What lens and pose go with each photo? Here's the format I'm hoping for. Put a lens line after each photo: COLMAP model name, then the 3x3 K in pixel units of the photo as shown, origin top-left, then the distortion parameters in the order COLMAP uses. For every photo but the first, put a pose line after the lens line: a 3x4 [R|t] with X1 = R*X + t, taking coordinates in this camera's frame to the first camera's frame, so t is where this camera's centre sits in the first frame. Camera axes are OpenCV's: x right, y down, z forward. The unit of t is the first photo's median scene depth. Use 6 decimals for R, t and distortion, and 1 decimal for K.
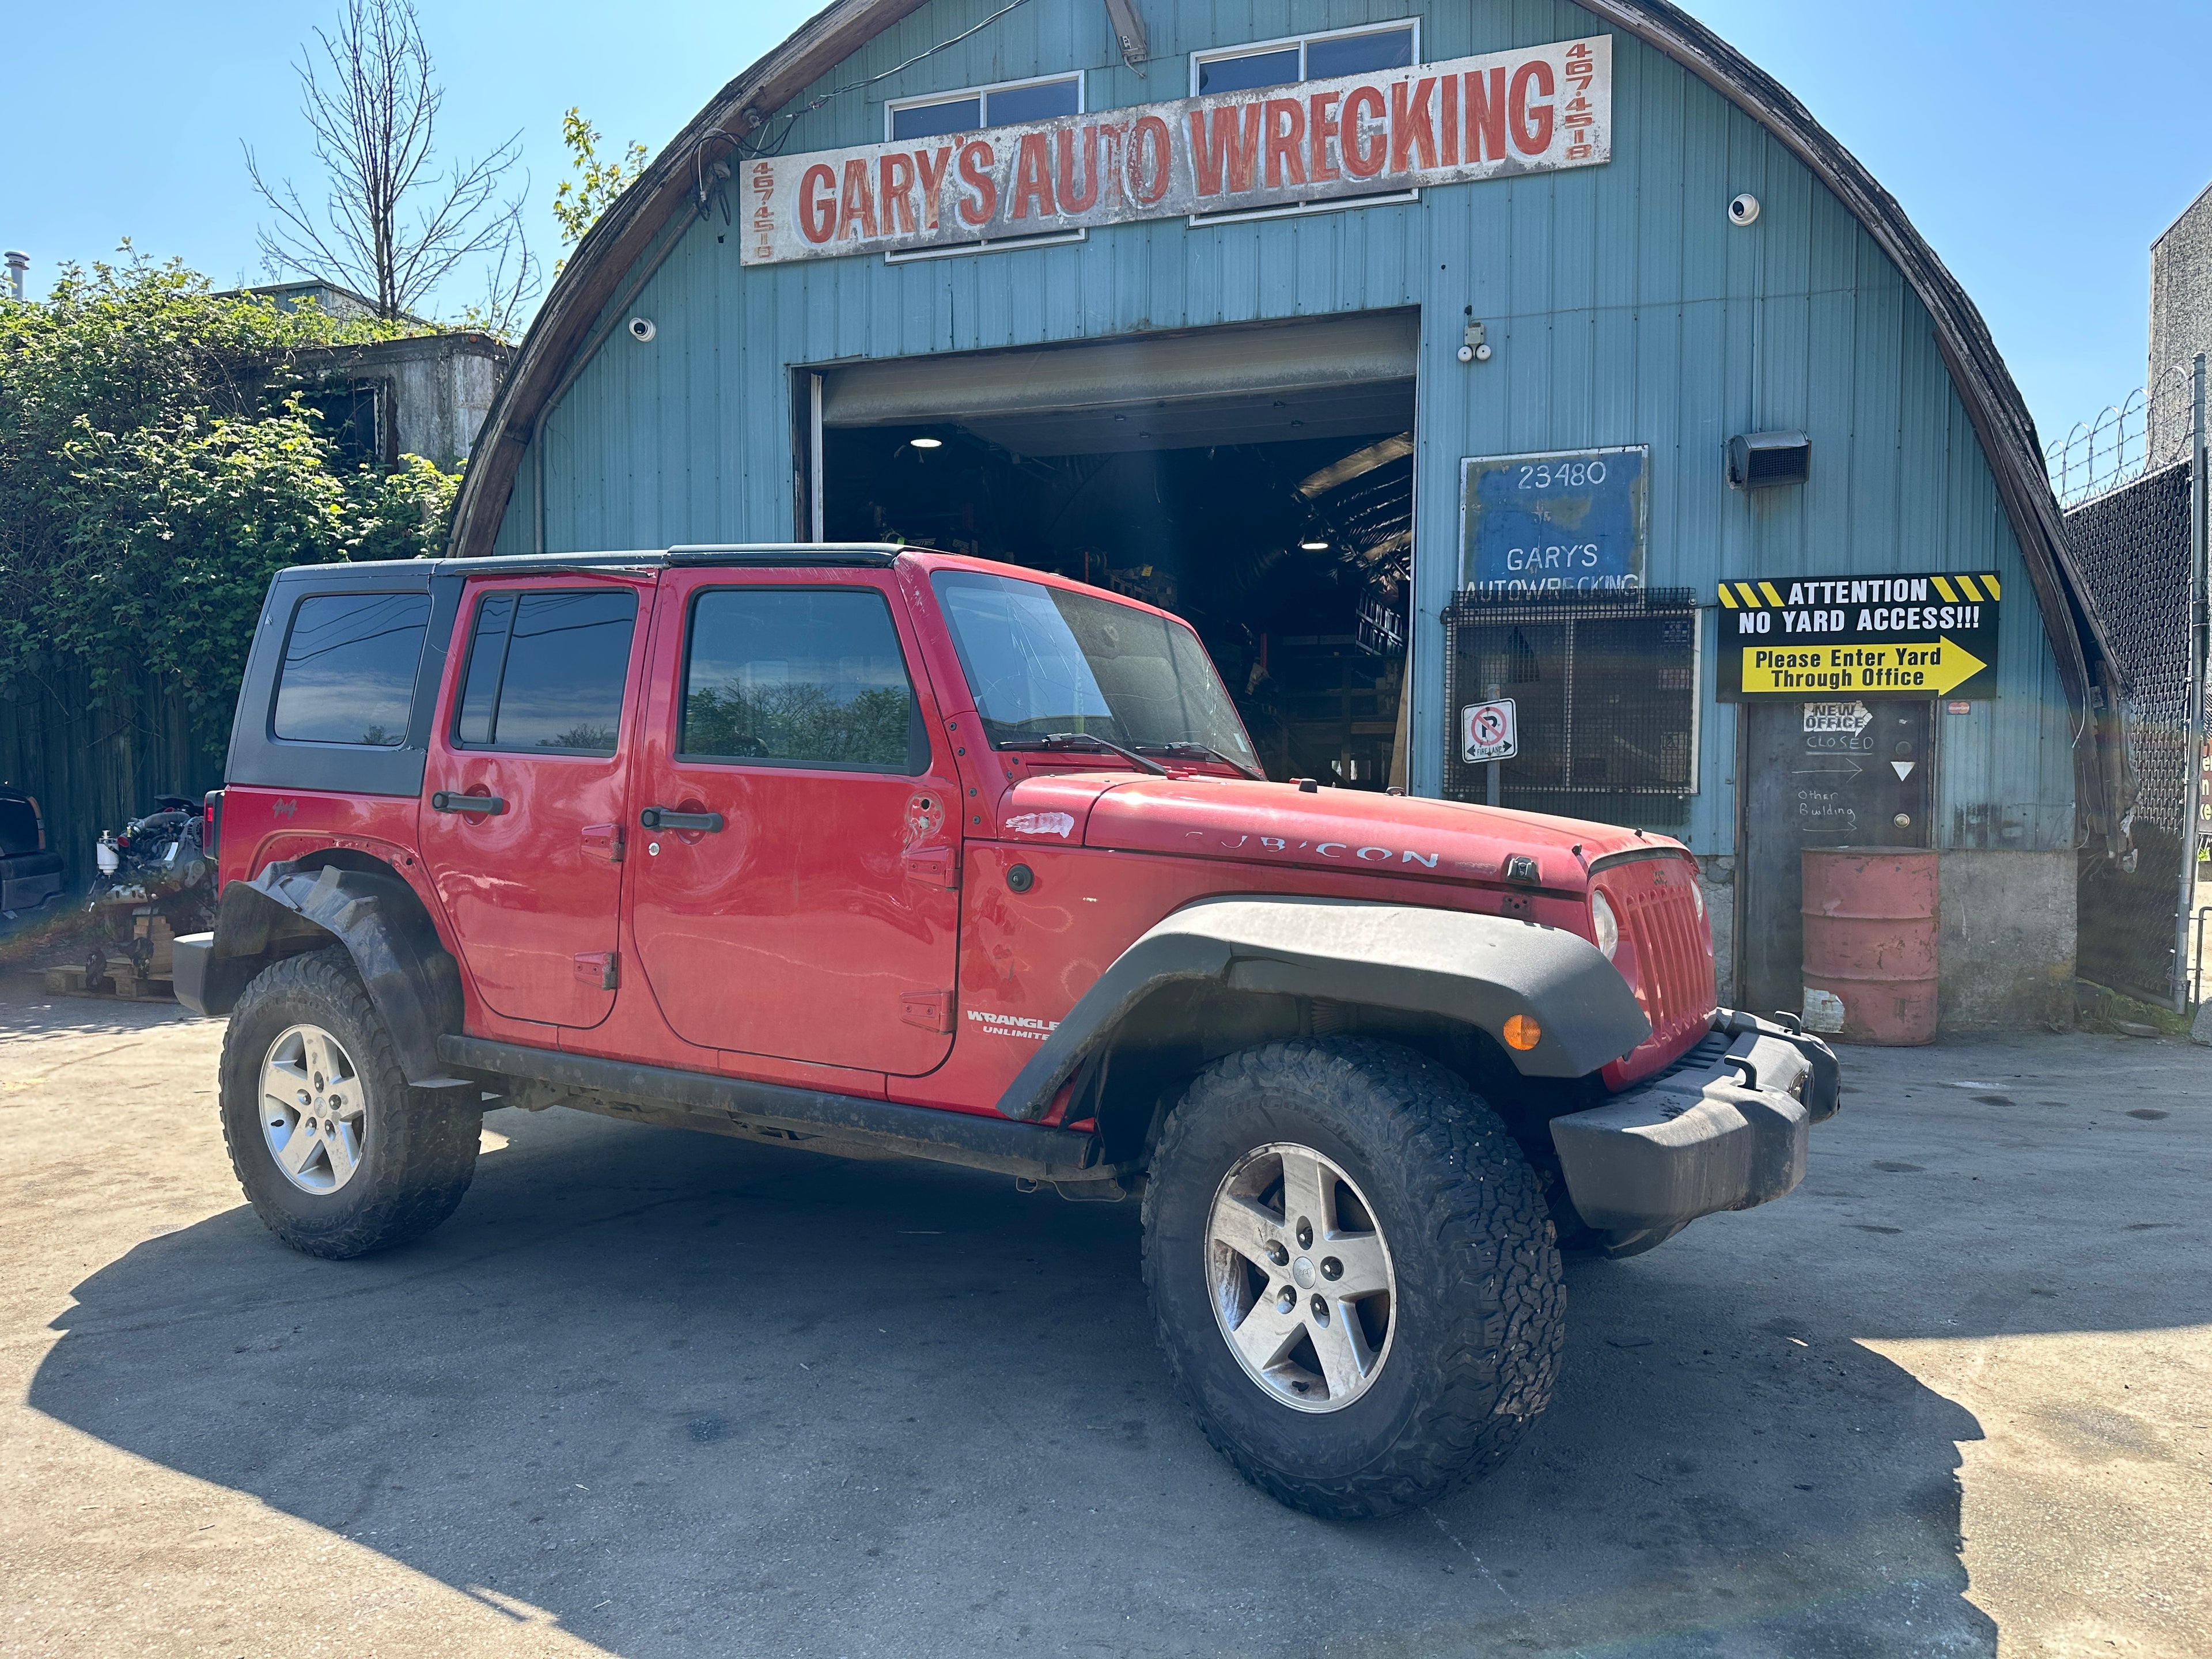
lens RADIAL K [[1528.4, 0, 1114.4], [0, 1528.4, 821.4], [0, 0, 1]] dist [0.031123, -0.041593]
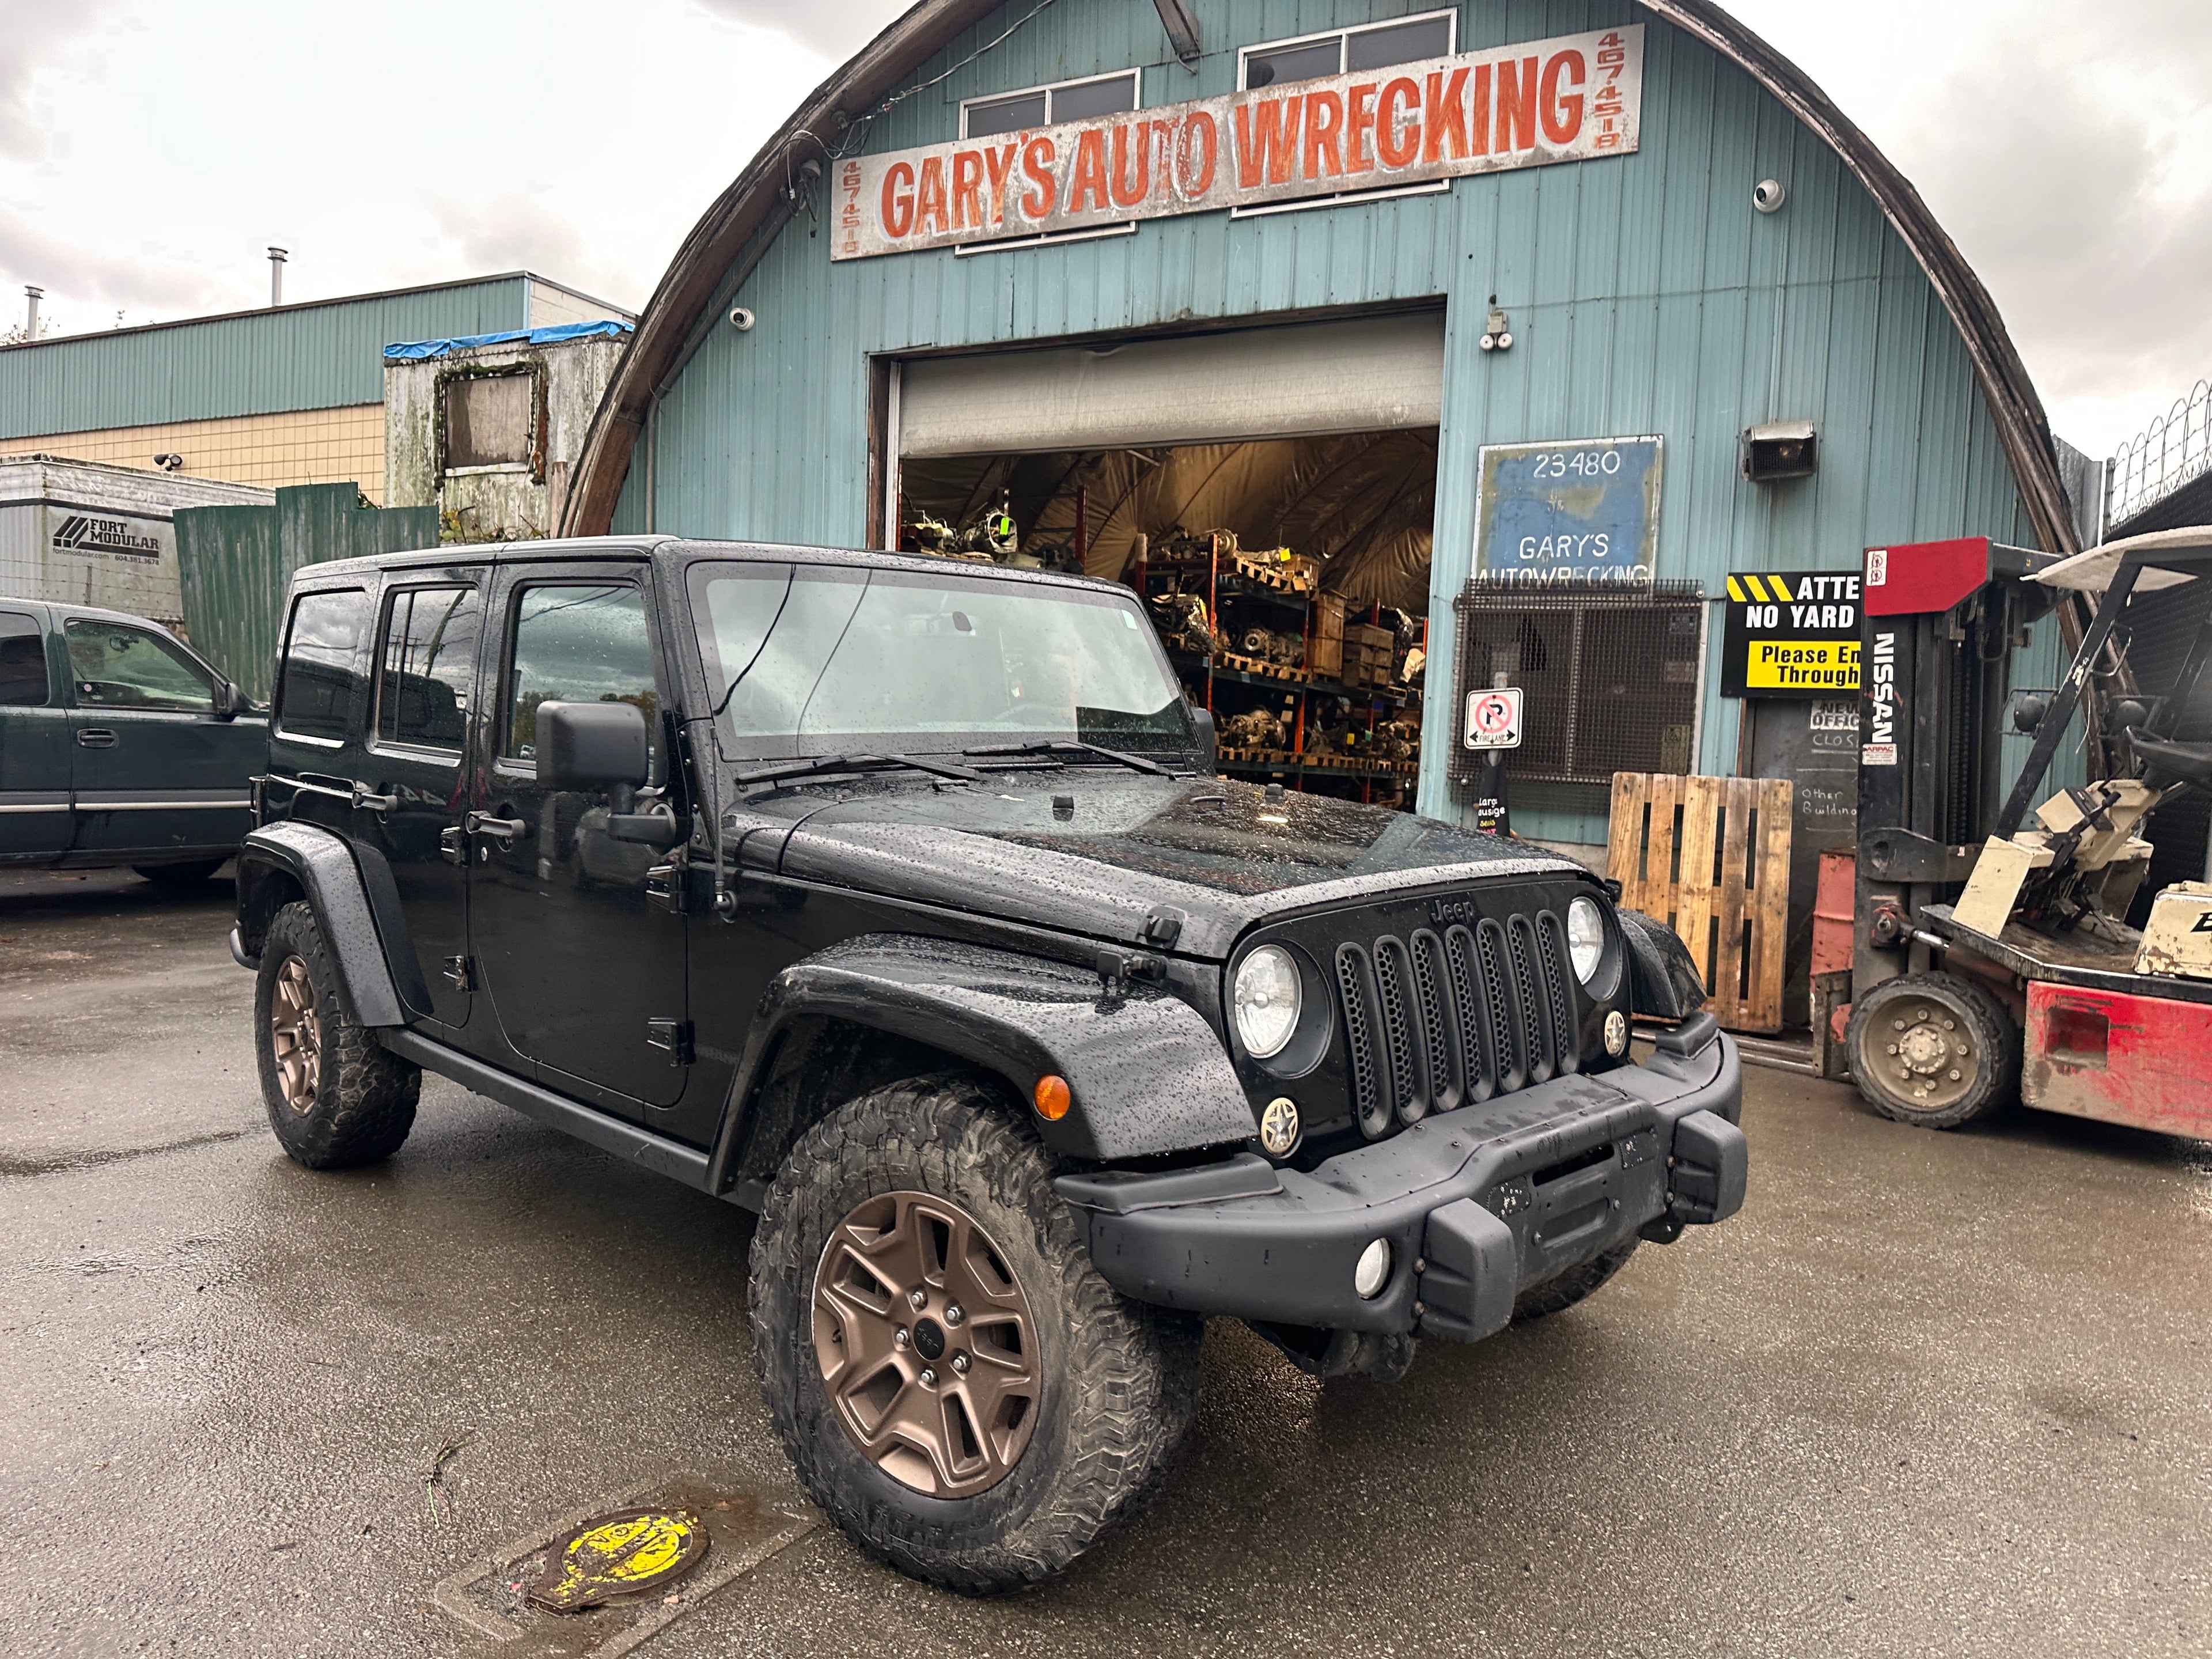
lens RADIAL K [[1528.4, 0, 1124.9], [0, 1528.4, 826.1], [0, 0, 1]] dist [0.031123, -0.041593]
pose [[0.988942, 0.044708, -0.141404, 0.150027], [-0.042763, 0.998945, 0.016761, 0.005867], [0.142004, -0.010529, 0.989810, -0.035499]]
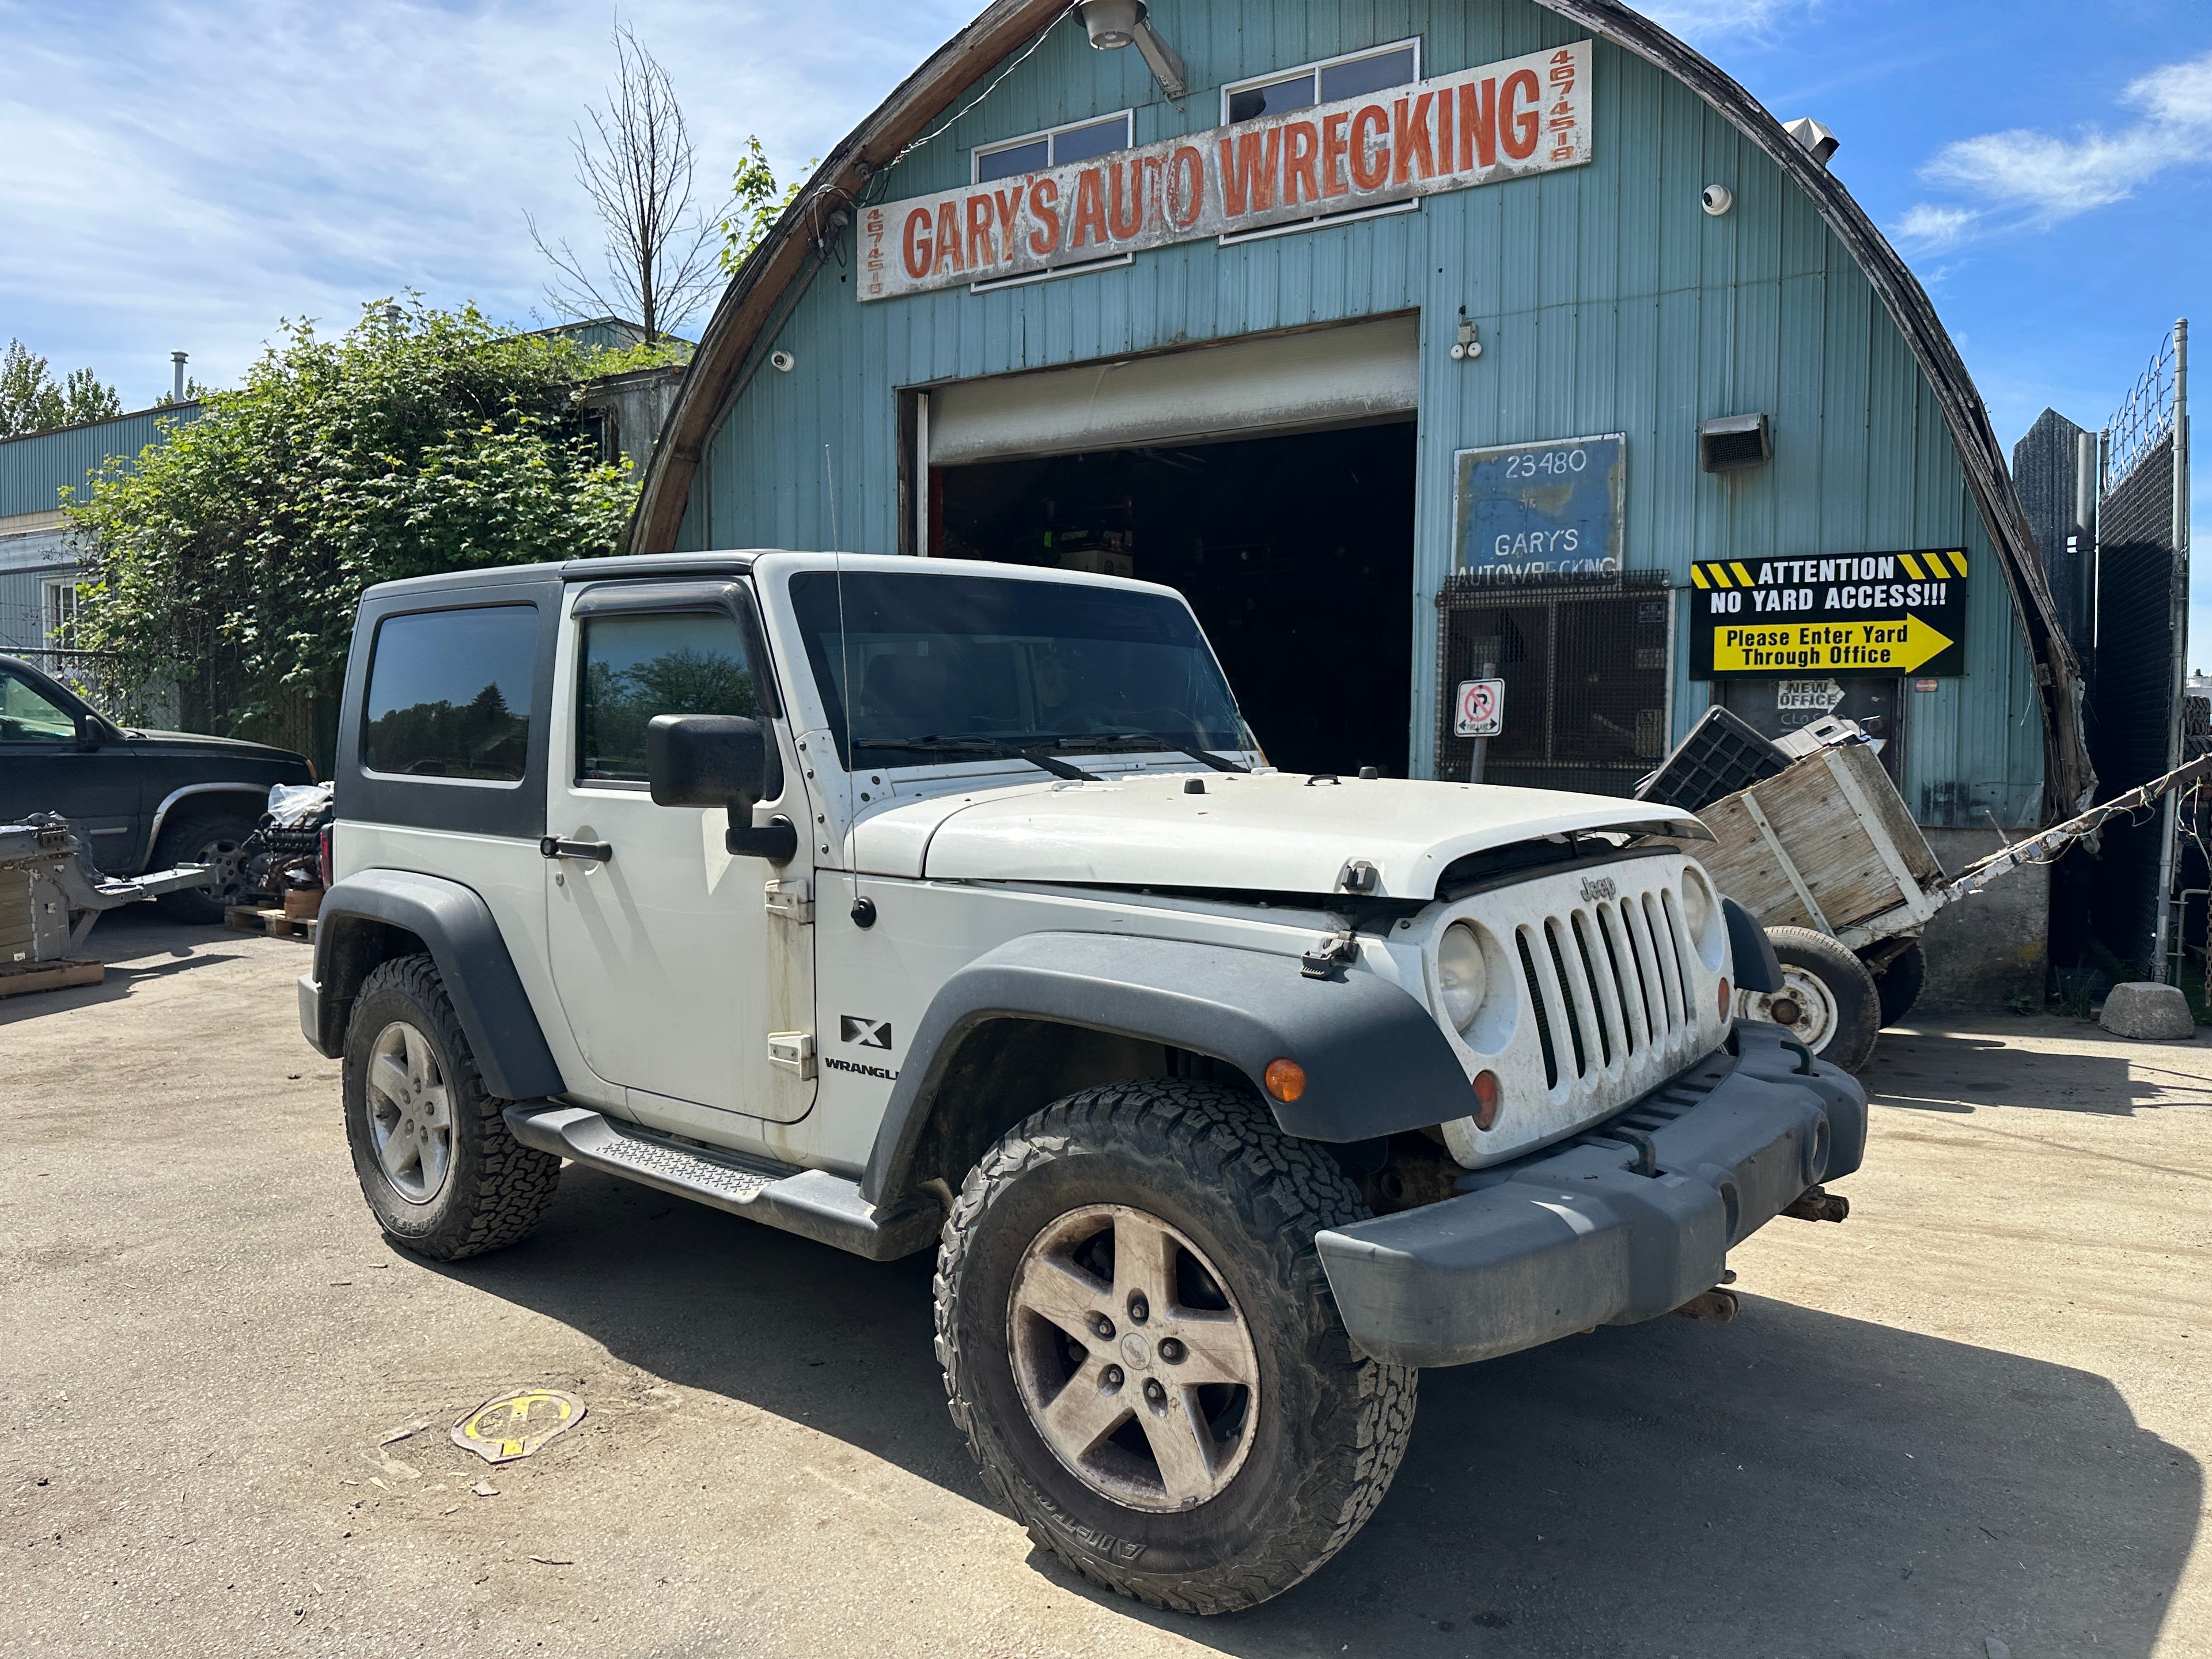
lens RADIAL K [[1528.4, 0, 1135.5], [0, 1528.4, 800.2], [0, 0, 1]] dist [0.031123, -0.041593]
pose [[0.975906, 0.012466, -0.217835, 0.245771], [-0.012210, 0.999922, 0.002520, 0.004173], [0.217850, 0.000201, 0.975982, -0.079244]]
